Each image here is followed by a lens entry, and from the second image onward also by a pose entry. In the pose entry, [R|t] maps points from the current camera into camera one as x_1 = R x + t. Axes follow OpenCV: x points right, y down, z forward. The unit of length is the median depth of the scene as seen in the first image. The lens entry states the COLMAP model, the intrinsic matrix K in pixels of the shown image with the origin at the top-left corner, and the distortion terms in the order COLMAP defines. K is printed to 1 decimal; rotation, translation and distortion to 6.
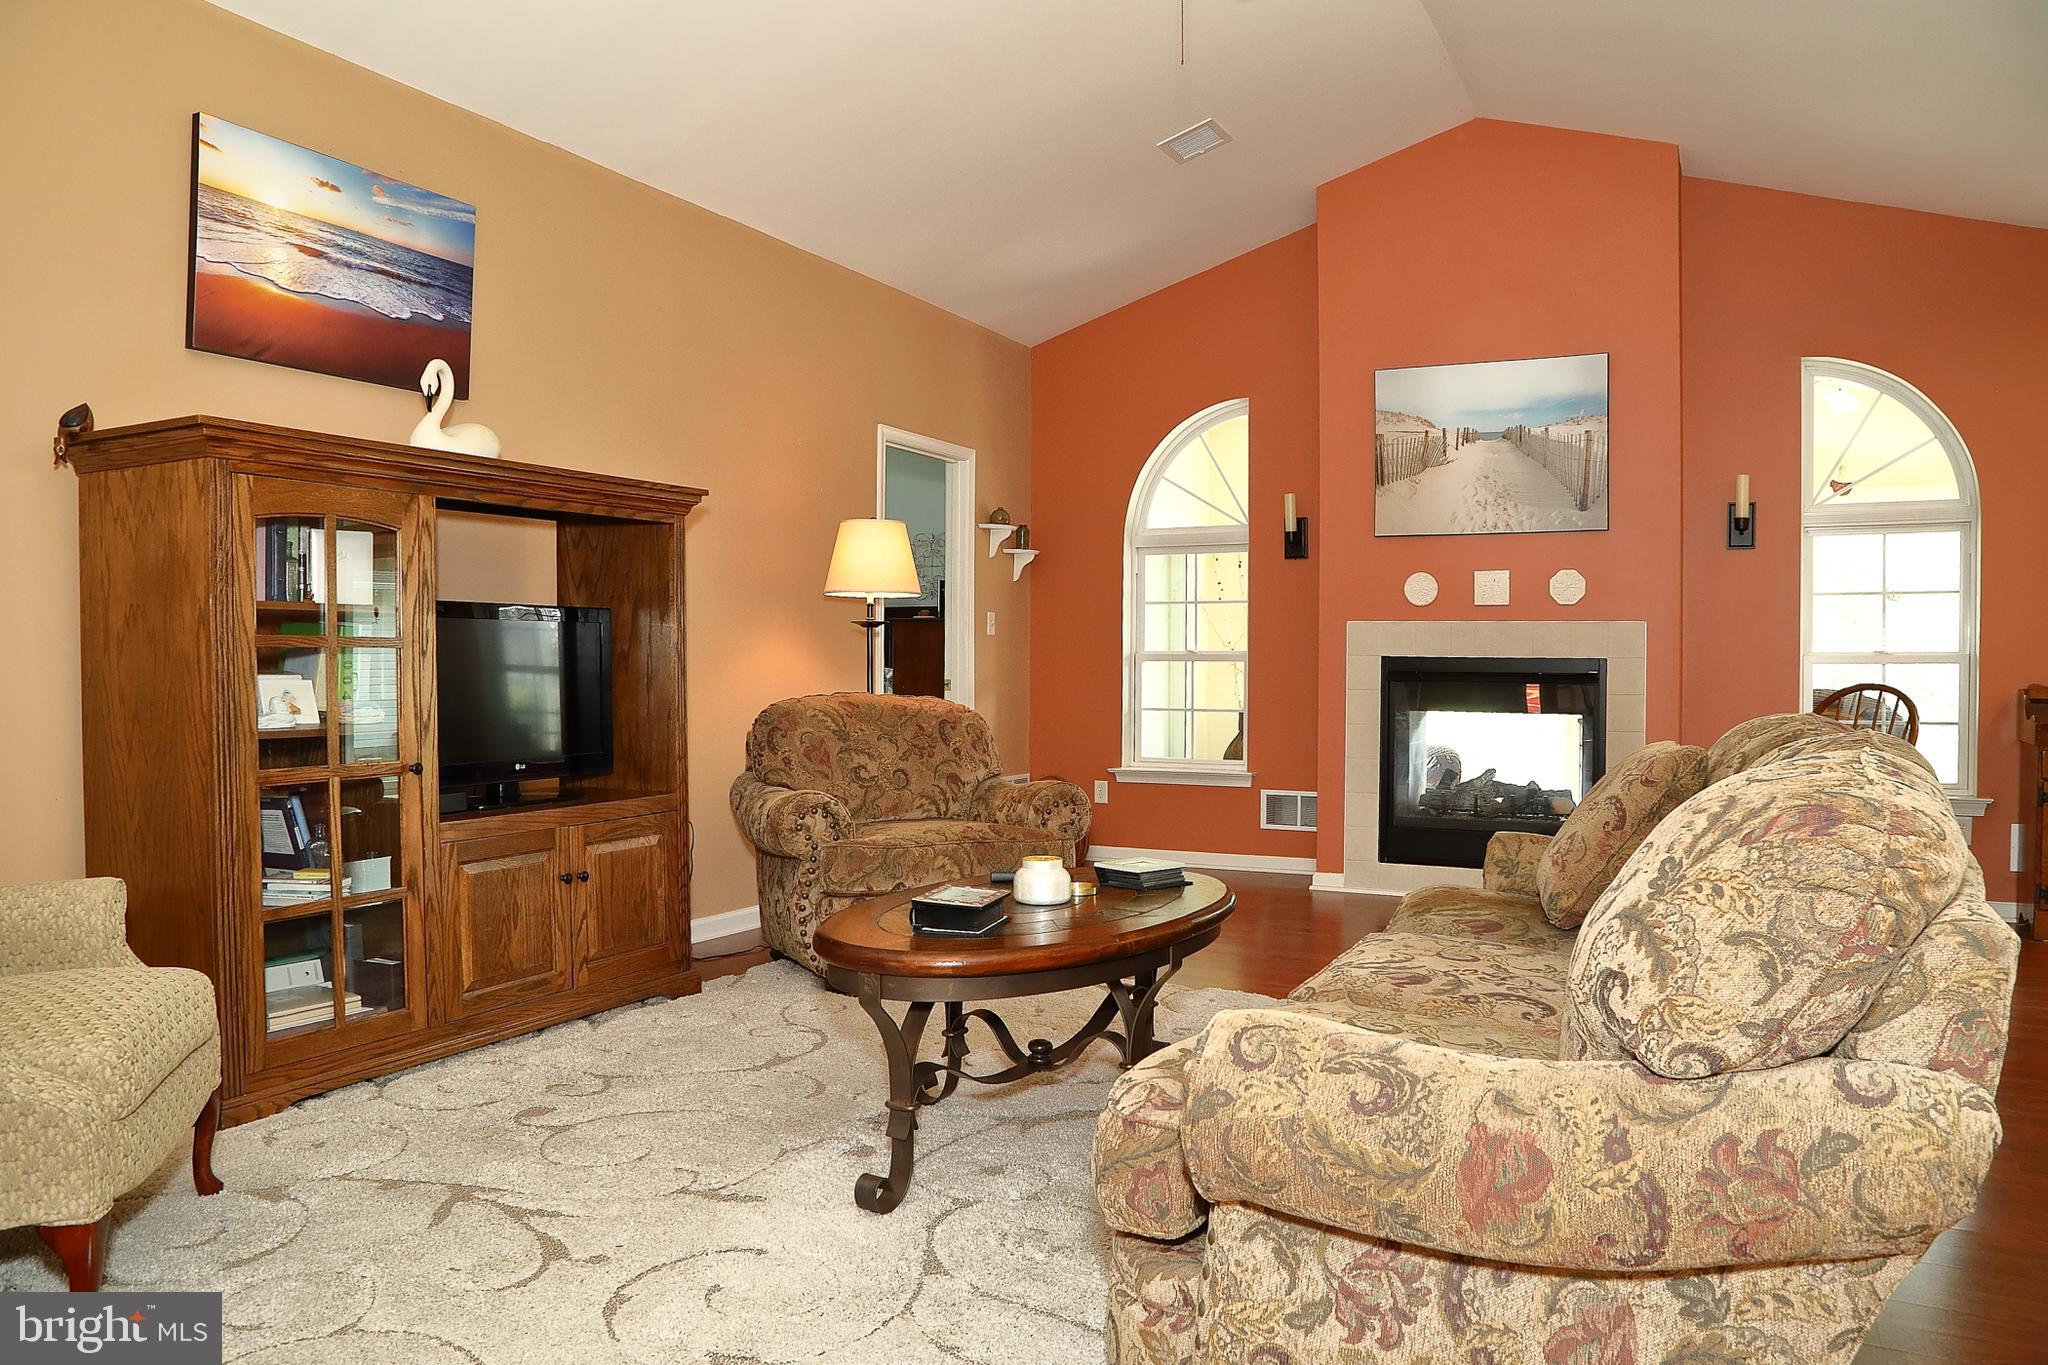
lens RADIAL K [[1401.8, 0, 1037.4], [0, 1401.8, 684.5], [0, 0, 1]] dist [-0.115506, 0.064501]
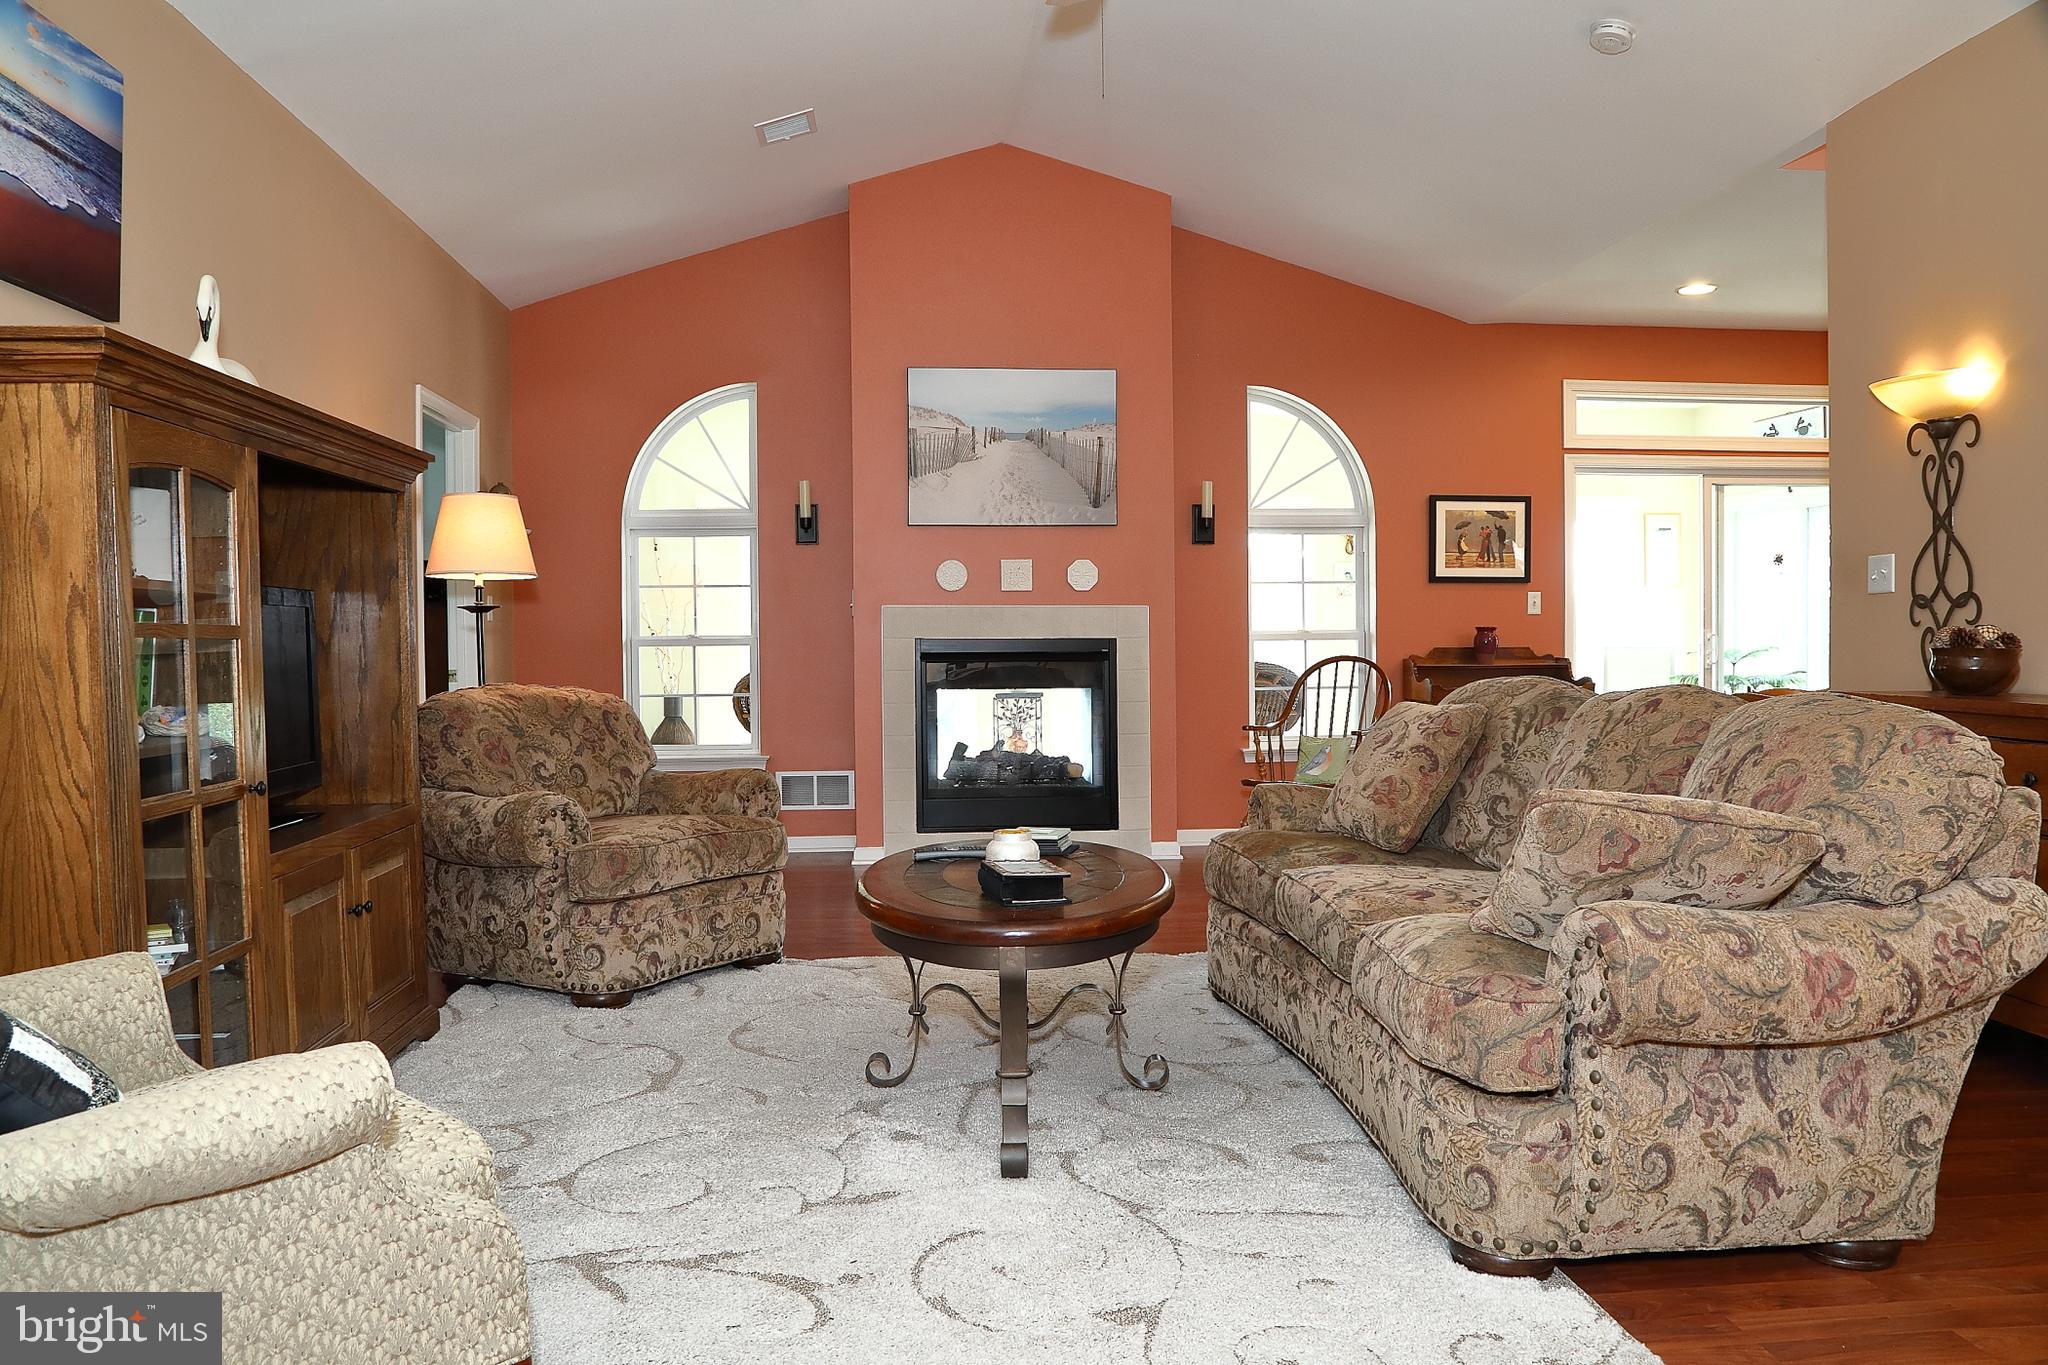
lens RADIAL K [[1418.9, 0, 1024.0], [0, 1418.9, 682.5], [0, 0, 1]] dist [-0.103582, 0.067151]
pose [[0.849492, -0.025903, 0.526965, -0.297663], [0.020678, 0.999661, 0.015805, -0.002499], [-0.527196, -0.002530, 0.849740, 0.046332]]
